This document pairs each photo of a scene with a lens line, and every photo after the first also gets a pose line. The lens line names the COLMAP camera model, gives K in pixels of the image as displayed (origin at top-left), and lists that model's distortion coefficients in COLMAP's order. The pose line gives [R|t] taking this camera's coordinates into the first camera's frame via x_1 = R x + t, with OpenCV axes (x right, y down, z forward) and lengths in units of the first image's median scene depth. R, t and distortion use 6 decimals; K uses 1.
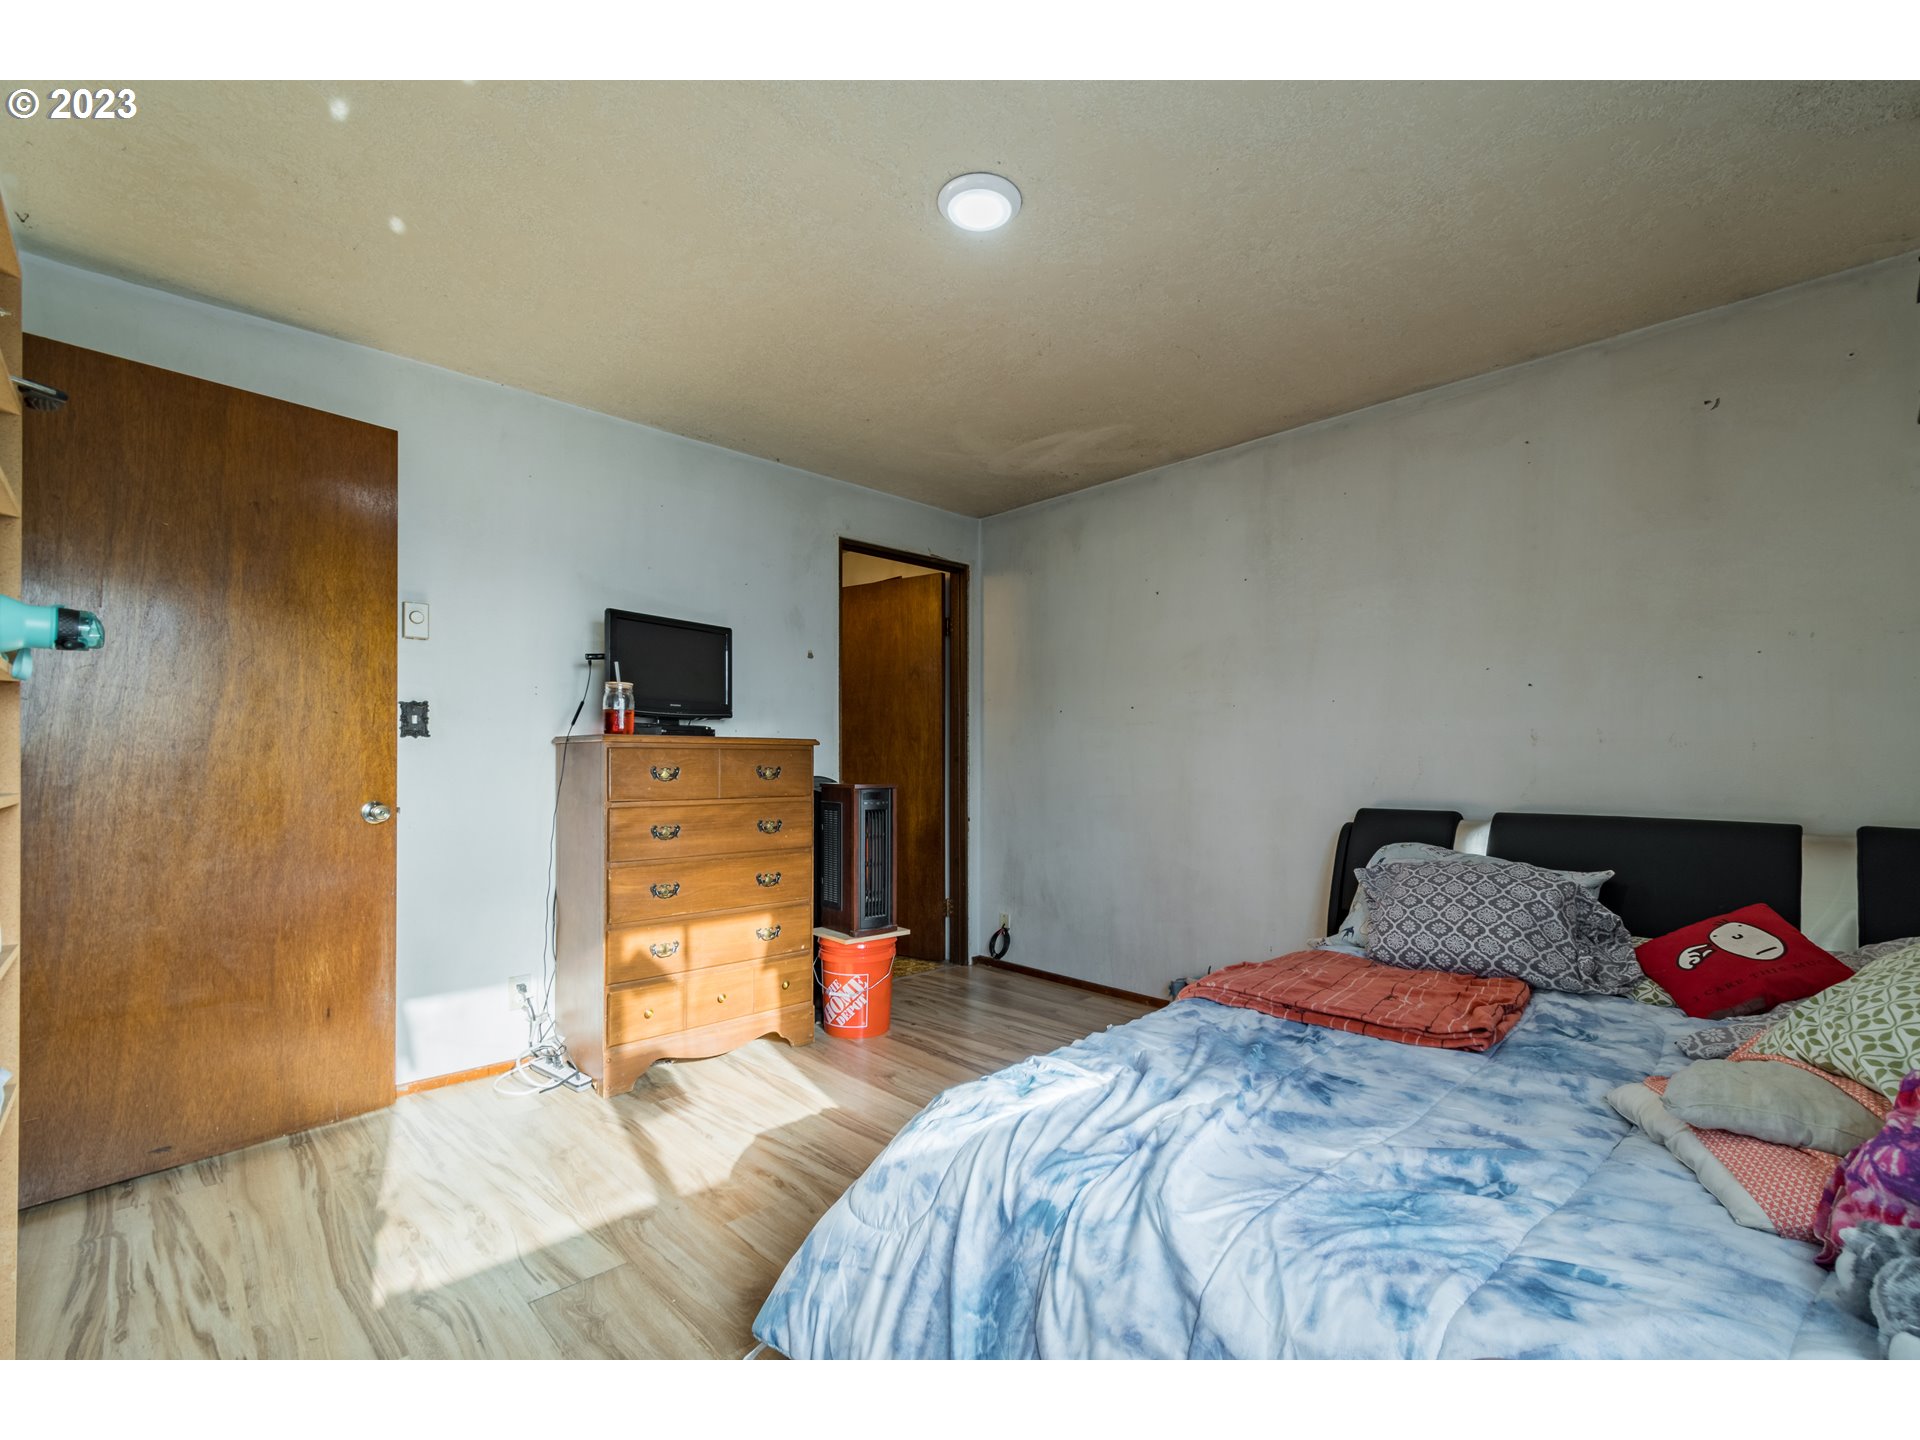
lens RADIAL K [[845.6, 0, 971.8], [0, 845.6, 759.8], [0, 0, 1]] dist [-0.000177, -0.000241]
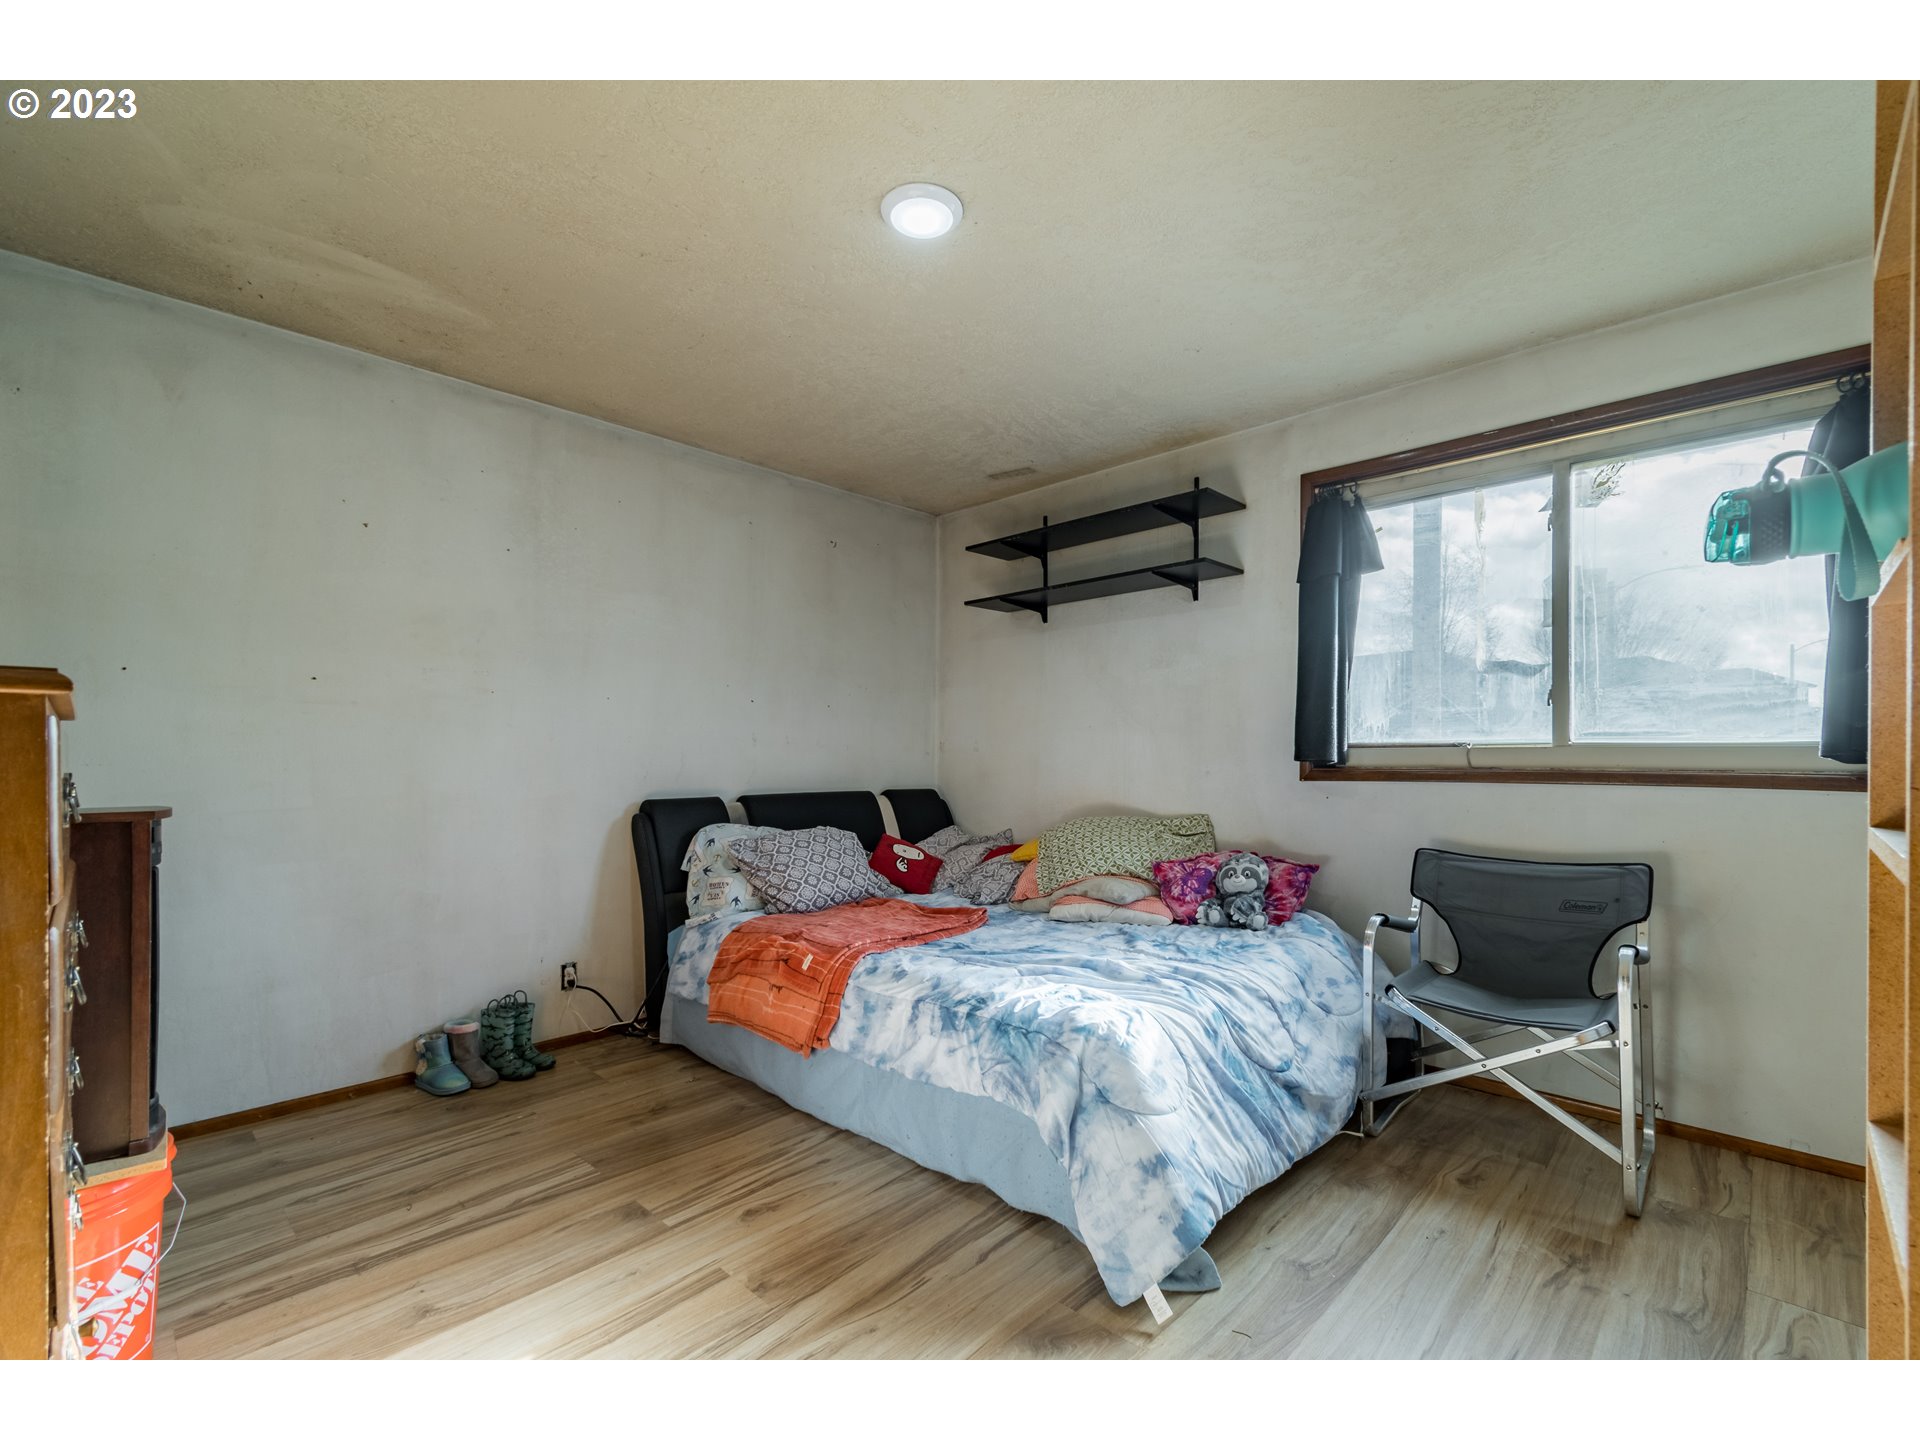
lens RADIAL K [[845.6, 0, 971.8], [0, 845.6, 759.8], [0, 0, 1]] dist [-0.000177, -0.000241]
pose [[-0.033876, -0.004052, 0.999418, -0.628949], [-0.001567, 0.999991, 0.004001, 0.000636], [-0.999425, -0.001430, -0.033882, 0.603534]]
